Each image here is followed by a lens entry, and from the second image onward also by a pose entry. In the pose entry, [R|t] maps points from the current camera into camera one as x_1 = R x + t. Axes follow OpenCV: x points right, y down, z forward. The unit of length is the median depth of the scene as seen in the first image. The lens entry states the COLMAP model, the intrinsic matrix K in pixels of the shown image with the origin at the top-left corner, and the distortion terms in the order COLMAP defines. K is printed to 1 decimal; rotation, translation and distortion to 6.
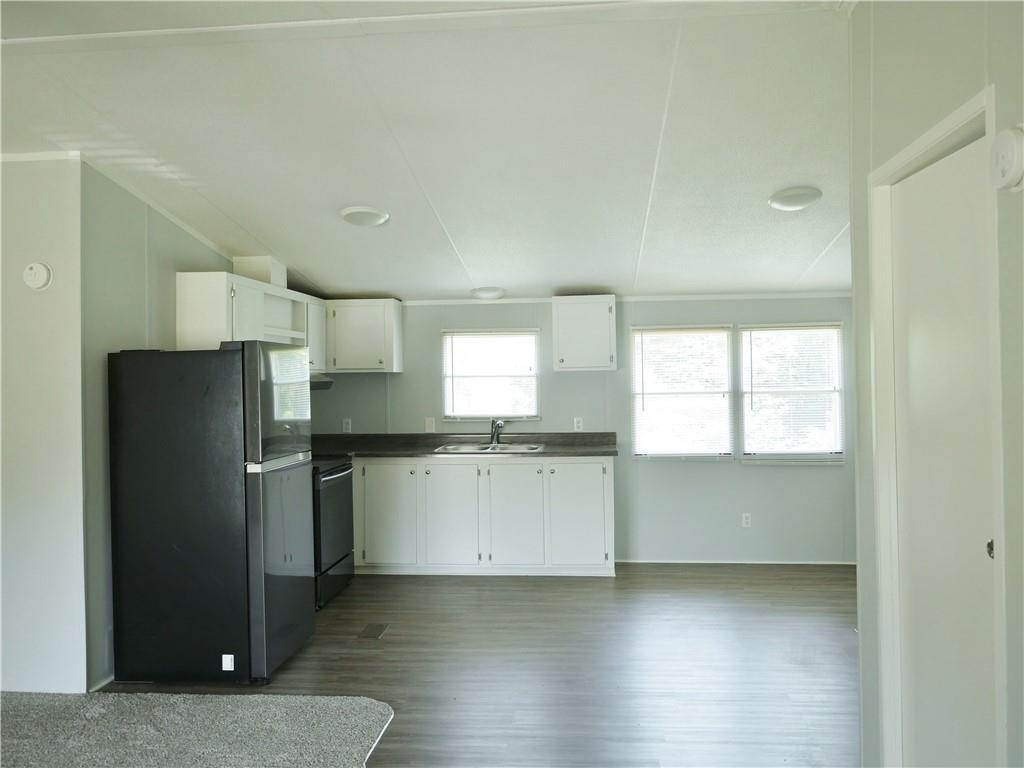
lens RADIAL K [[823.8, 0, 512.0], [0, 823.8, 384.0], [0, 0, 1]] dist [-0.004820, -0.003426]
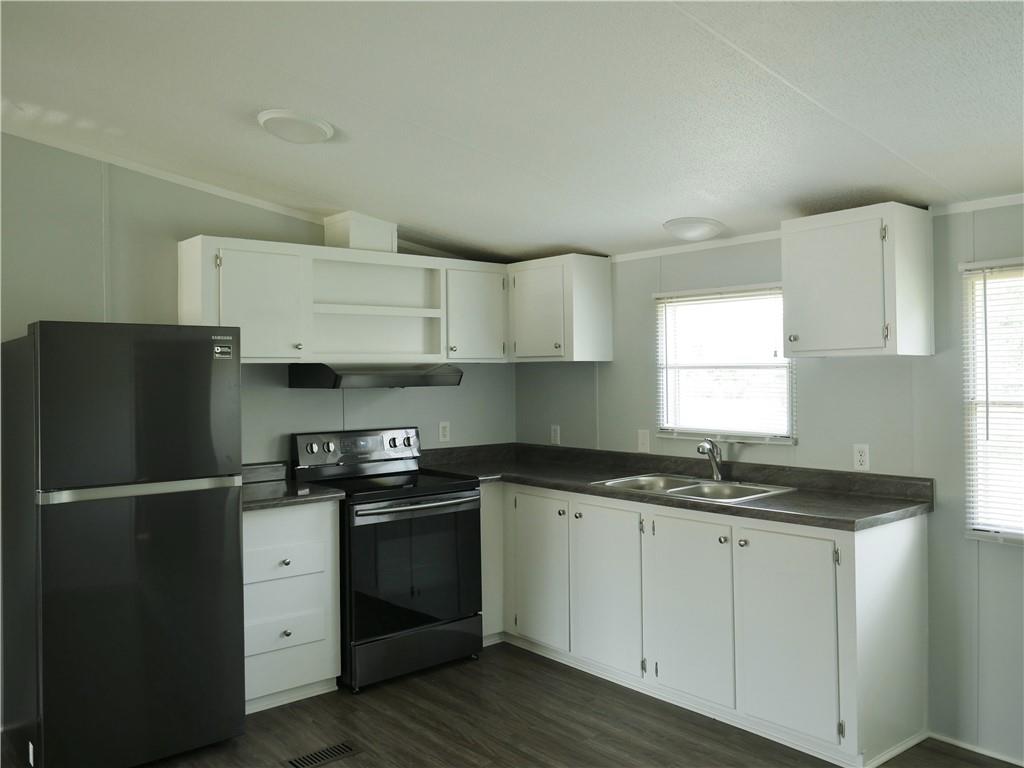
lens RADIAL K [[823.8, 0, 512.0], [0, 823.8, 384.0], [0, 0, 1]] dist [-0.004820, -0.003426]
pose [[0.714451, 0.013193, -0.699561, 0.291968], [-0.001371, 0.999847, 0.017455, -0.007190], [0.699684, -0.011511, 0.714360, 0.466829]]
